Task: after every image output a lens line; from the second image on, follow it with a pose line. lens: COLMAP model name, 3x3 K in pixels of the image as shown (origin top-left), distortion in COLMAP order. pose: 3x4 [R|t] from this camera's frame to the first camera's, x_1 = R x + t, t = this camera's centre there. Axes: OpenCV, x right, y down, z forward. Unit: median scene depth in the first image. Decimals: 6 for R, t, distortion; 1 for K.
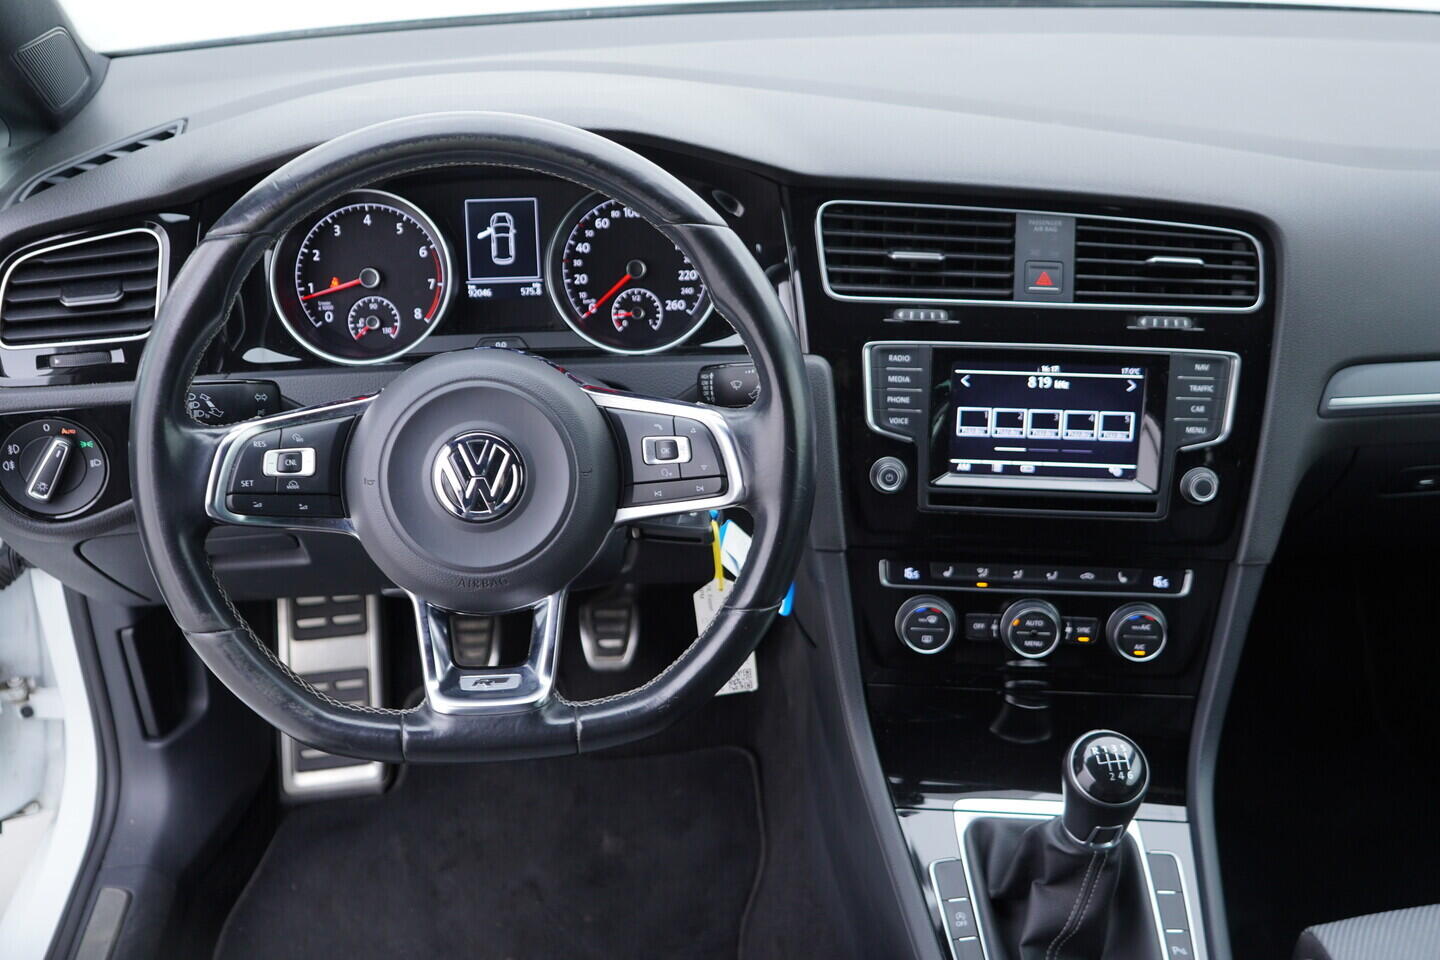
lens RADIAL K [[1467.5, 0, 720.0], [0, 1467.5, 480.0], [0, 0, 1]] dist [-0.007070, 0.035408]
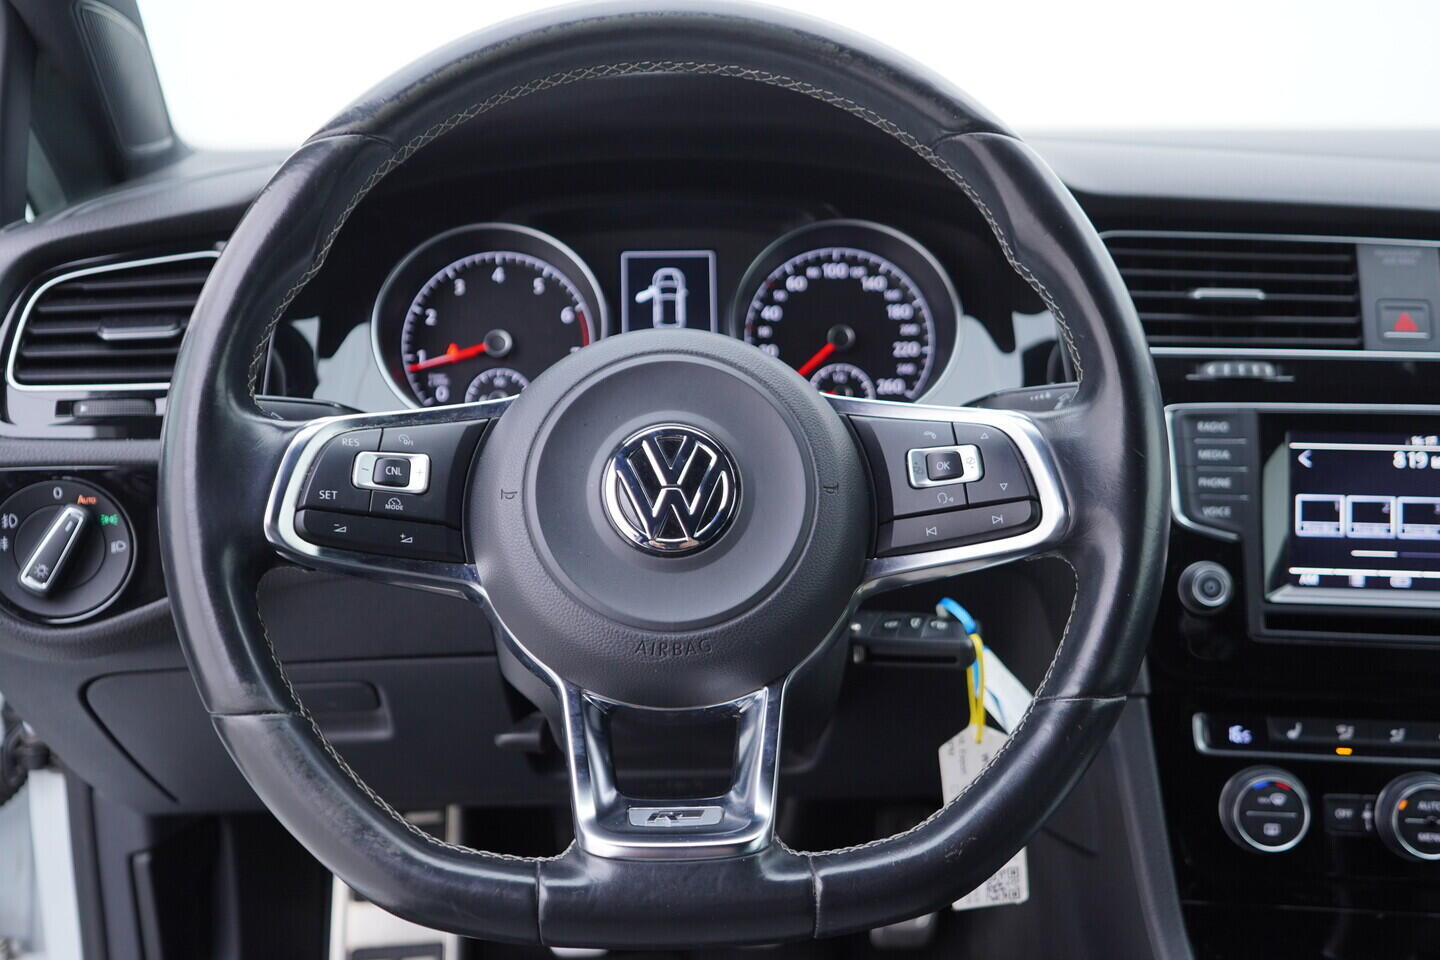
lens RADIAL K [[1467.5, 0, 720.0], [0, 1467.5, 480.0], [0, 0, 1]] dist [-0.007070, 0.035408]
pose [[0.999111, 0.003742, -0.041980, -0.092828], [-0.014345, 0.966772, -0.255236, 0.133384], [0.039630, 0.255611, 0.965967, 0.288192]]
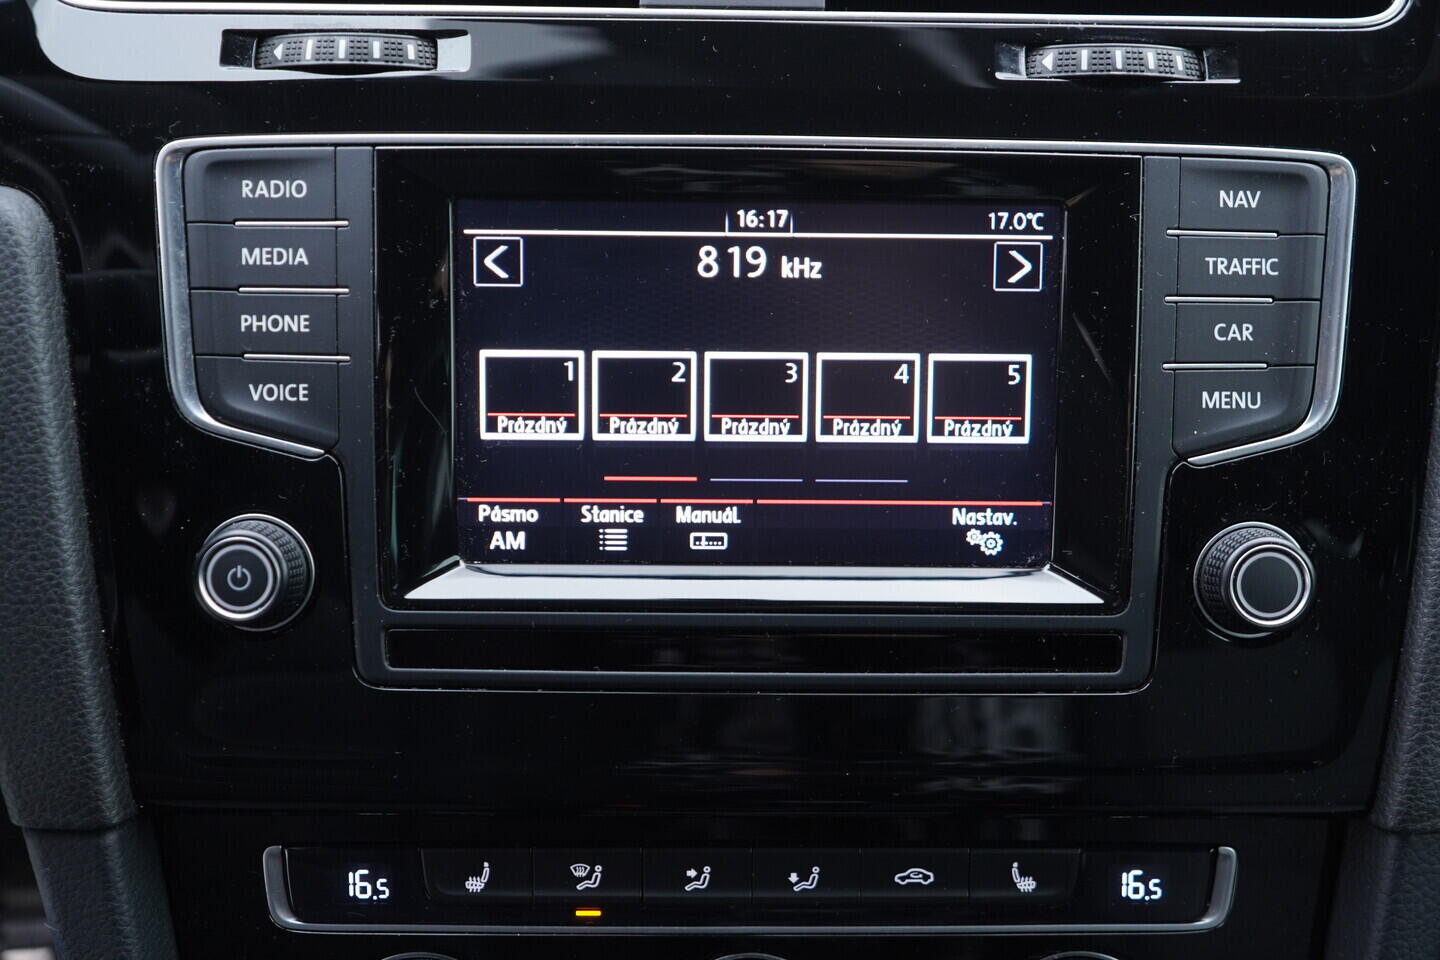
lens RADIAL K [[1467.5, 0, 720.0], [0, 1467.5, 480.0], [0, 0, 1]] dist [-0.007070, 0.035408]
pose [[0.997591, -0.020707, 0.066212, 0.193874], [0.027716, 0.993899, -0.106758, 0.012993], [-0.063597, 0.108336, 0.992078, 0.695045]]
